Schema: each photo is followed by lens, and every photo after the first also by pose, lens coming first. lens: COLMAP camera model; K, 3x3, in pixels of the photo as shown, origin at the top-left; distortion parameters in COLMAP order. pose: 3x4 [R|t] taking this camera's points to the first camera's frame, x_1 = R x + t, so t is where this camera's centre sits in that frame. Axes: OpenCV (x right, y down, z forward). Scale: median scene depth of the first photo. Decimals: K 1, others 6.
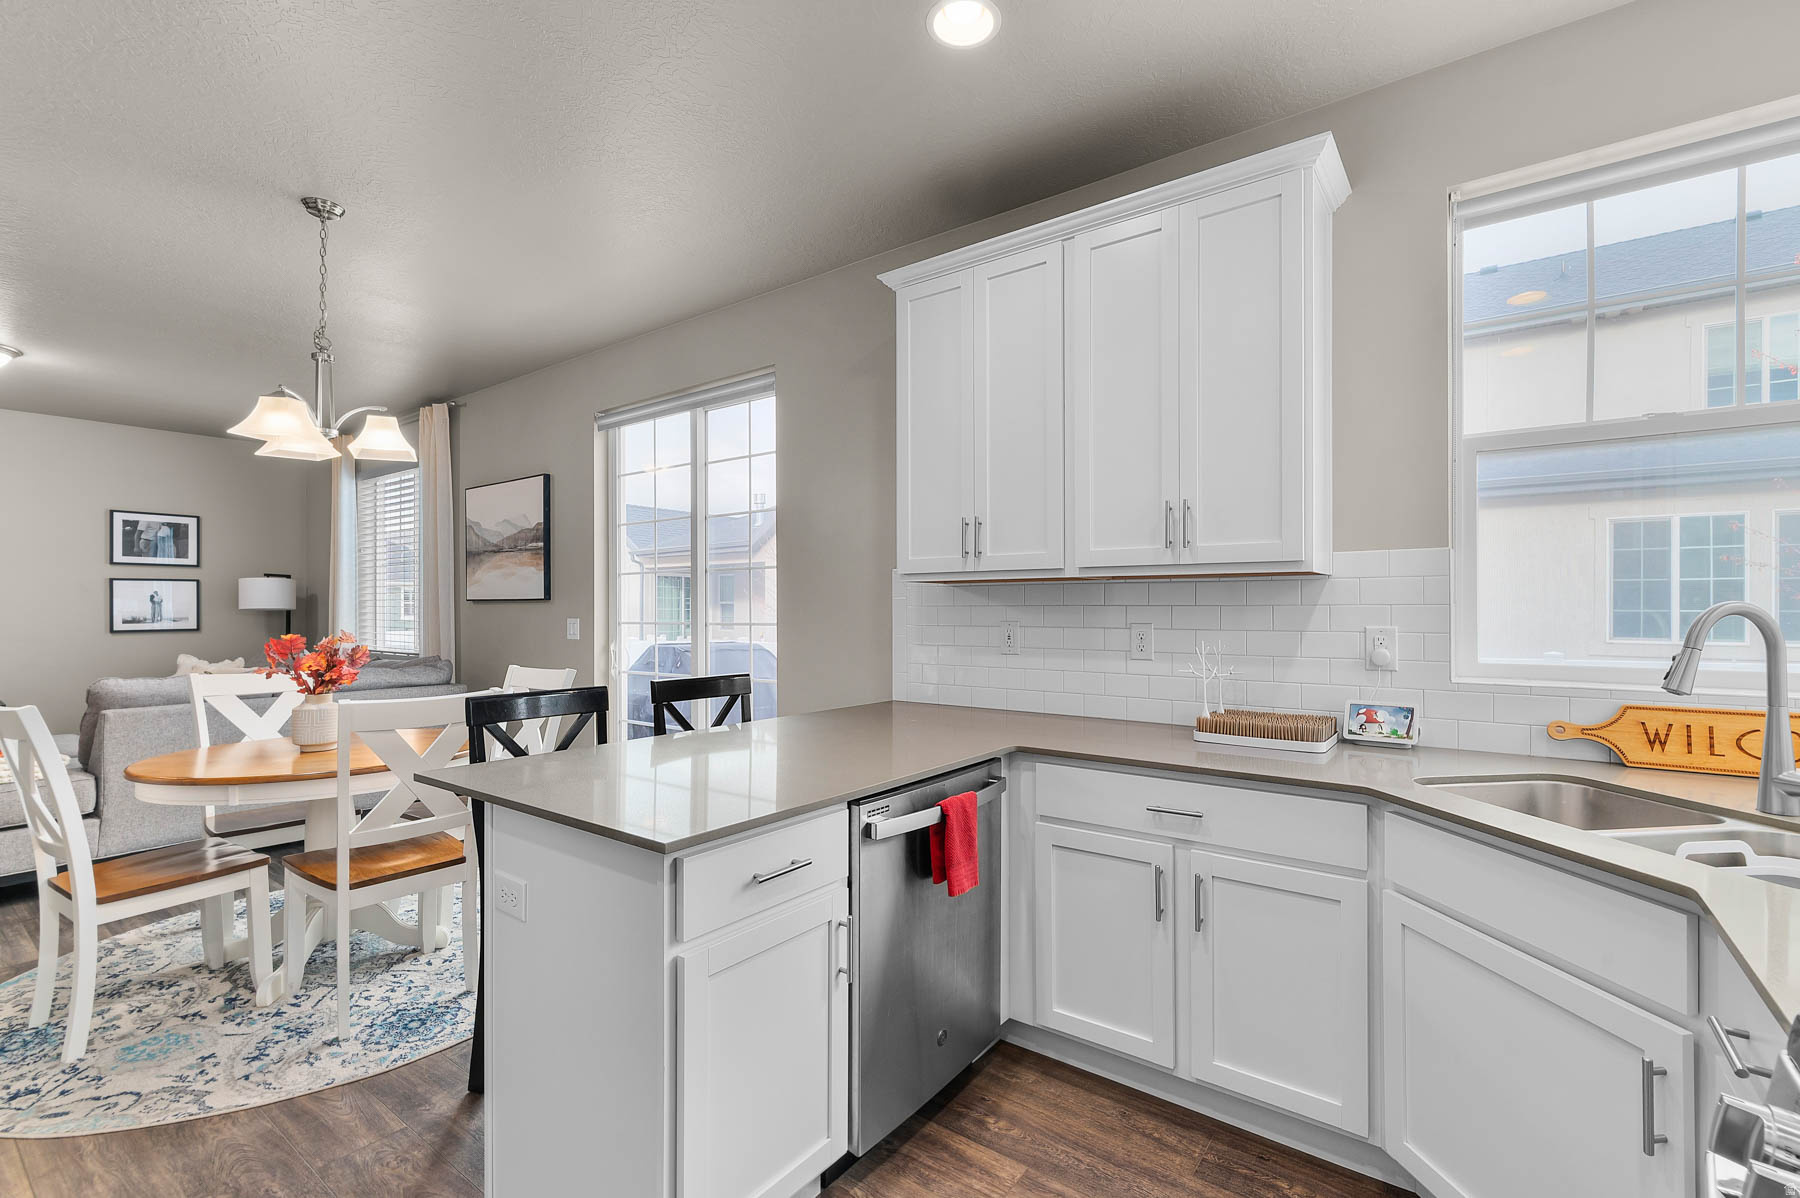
lens RADIAL K [[786.3, 0, 918.5], [0, 786.3, 604.8], [0, 0, 1]] dist [0.002923, 0.000103]
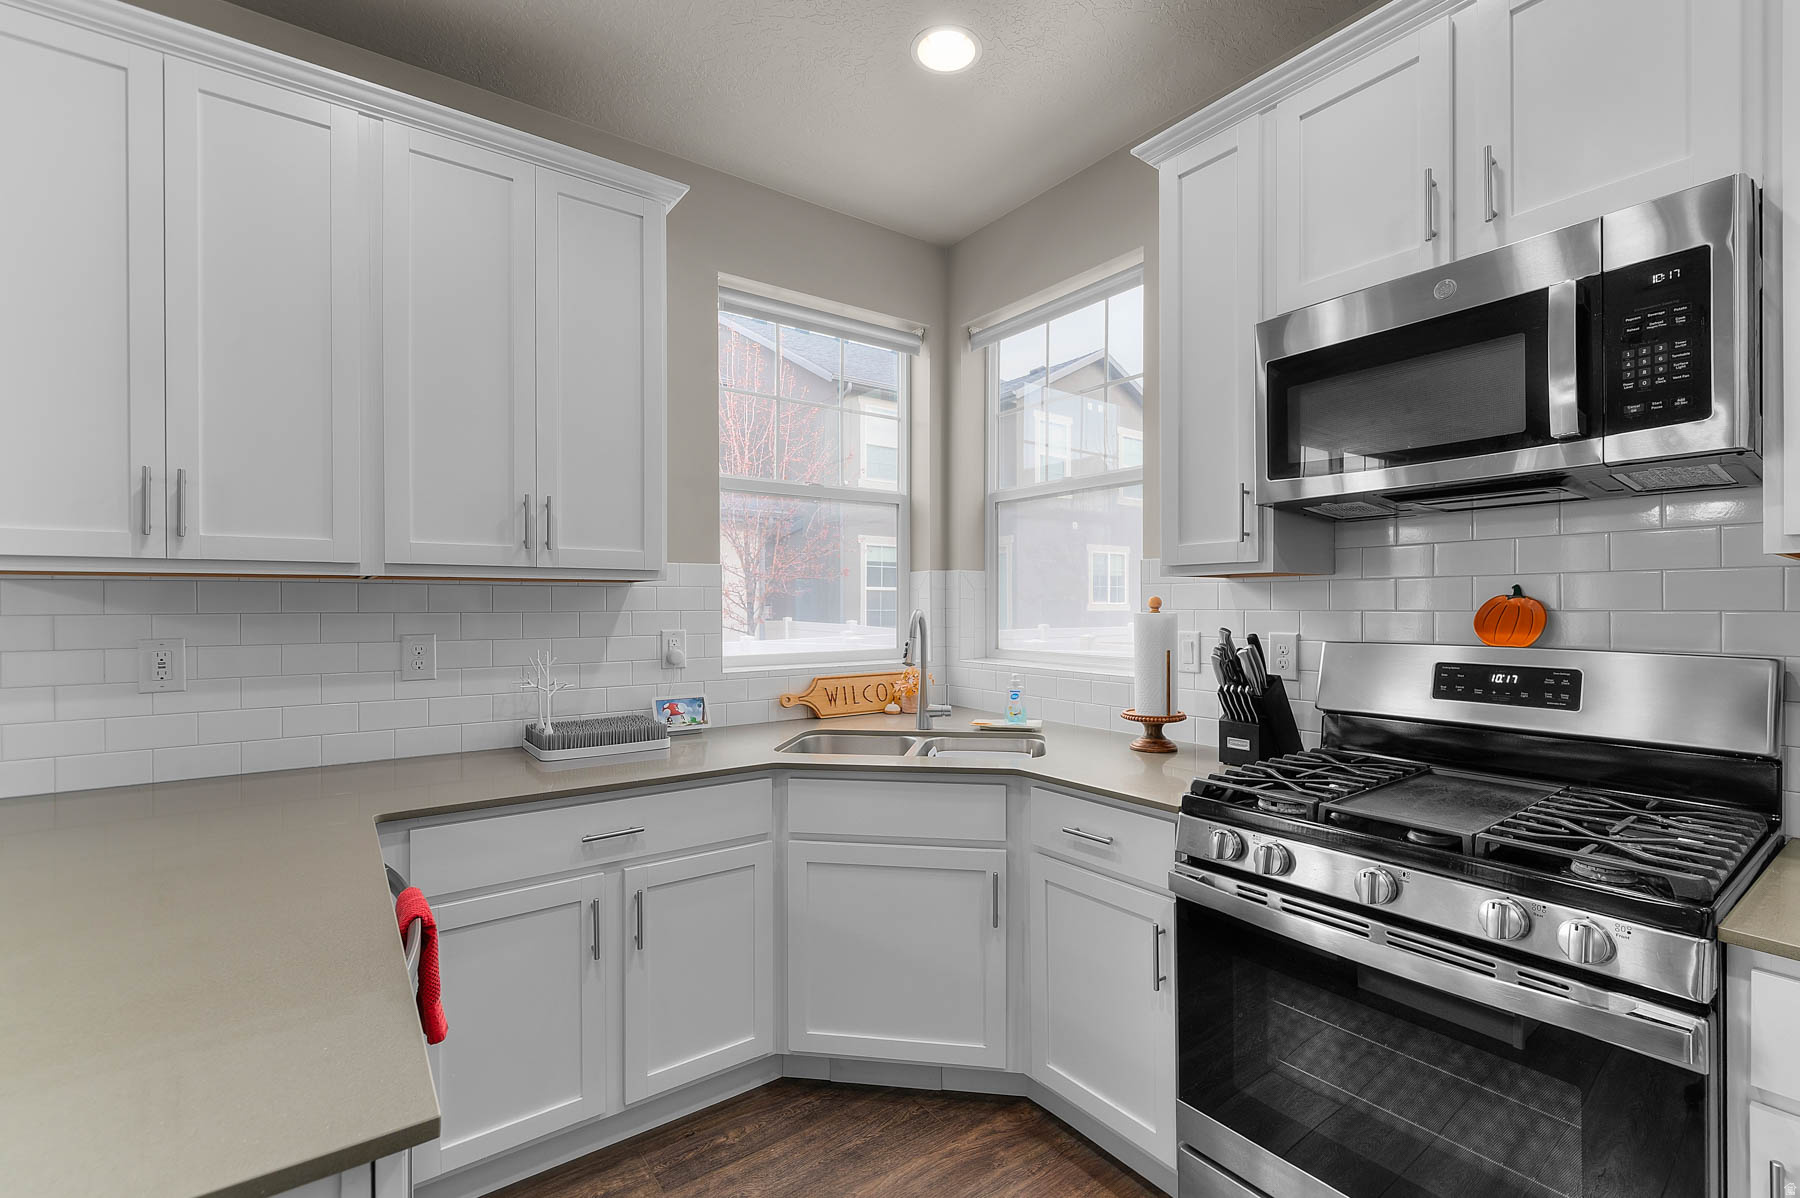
lens RADIAL K [[786.3, 0, 918.5], [0, 786.3, 604.8], [0, 0, 1]] dist [0.002923, 0.000103]
pose [[0.305115, -0.001351, 0.952315, -0.383041], [-0.002214, 0.999995, 0.002128, -0.011642], [-0.952313, -0.002758, 0.305110, 0.308891]]
